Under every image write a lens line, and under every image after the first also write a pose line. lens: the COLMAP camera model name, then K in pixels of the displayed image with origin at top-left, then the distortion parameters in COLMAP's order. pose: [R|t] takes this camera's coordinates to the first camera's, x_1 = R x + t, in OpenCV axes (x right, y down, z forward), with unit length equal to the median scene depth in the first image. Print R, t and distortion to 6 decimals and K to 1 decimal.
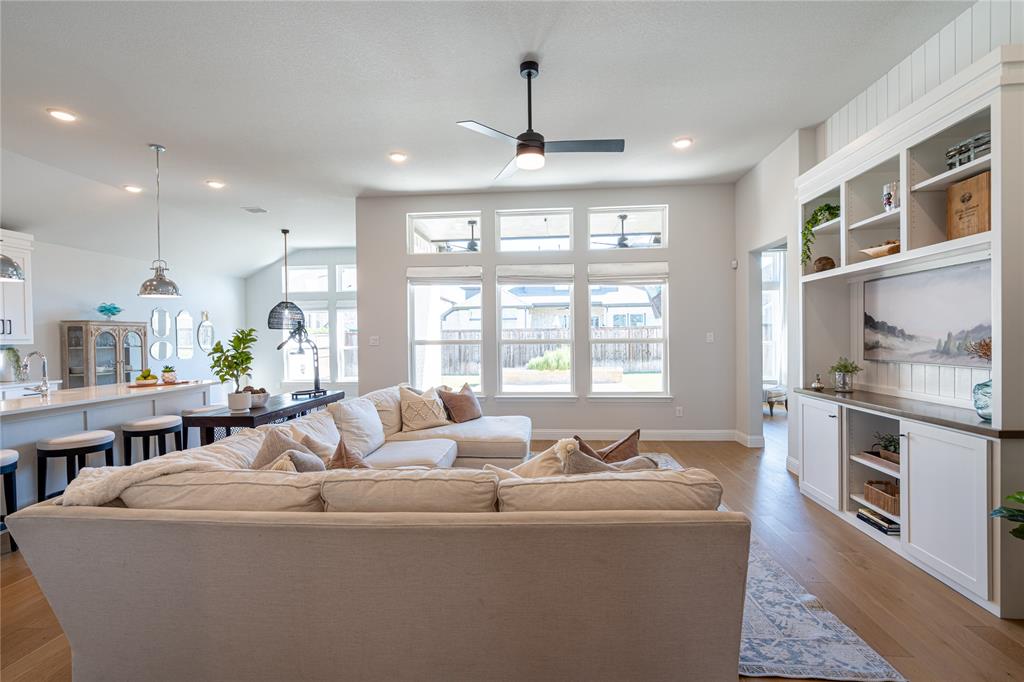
lens RADIAL K [[470.5, 0, 514.2], [0, 470.5, 342.8], [0, 0, 1]] dist [-0.003757, 0.000266]
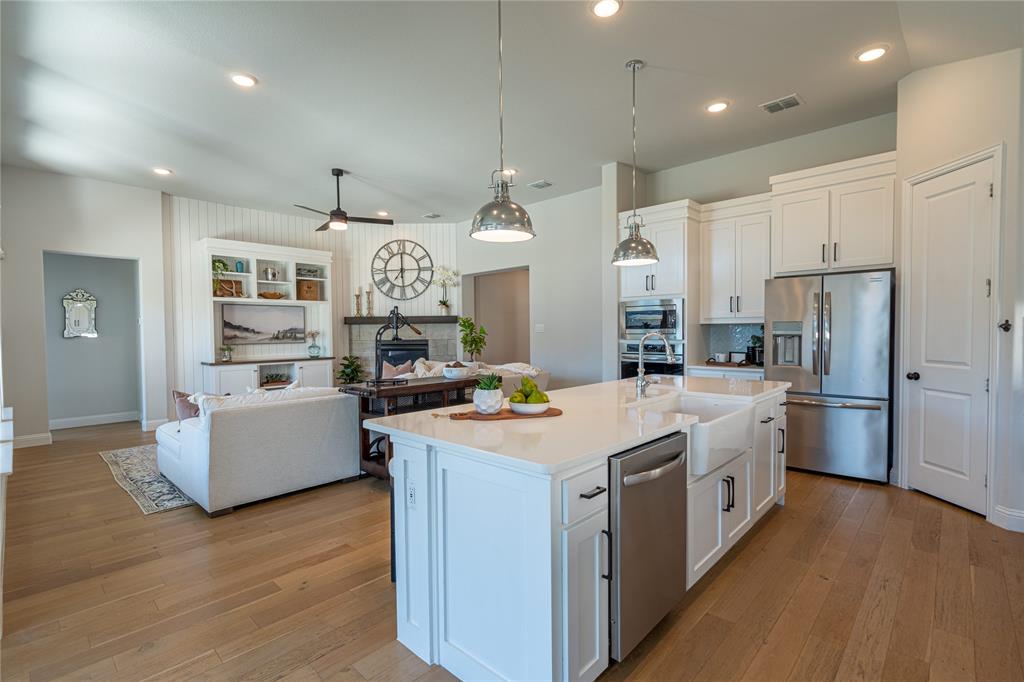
lens RADIAL K [[470.5, 0, 511.3], [0, 470.5, 341.8], [0, 0, 1]] dist [-0.003757, 0.000266]
pose [[-0.781688, 0.001518, 0.623668, -1.600967], [0.019682, 0.999559, 0.022236, 0.007089], [-0.623359, 0.029657, -0.781373, 2.029404]]
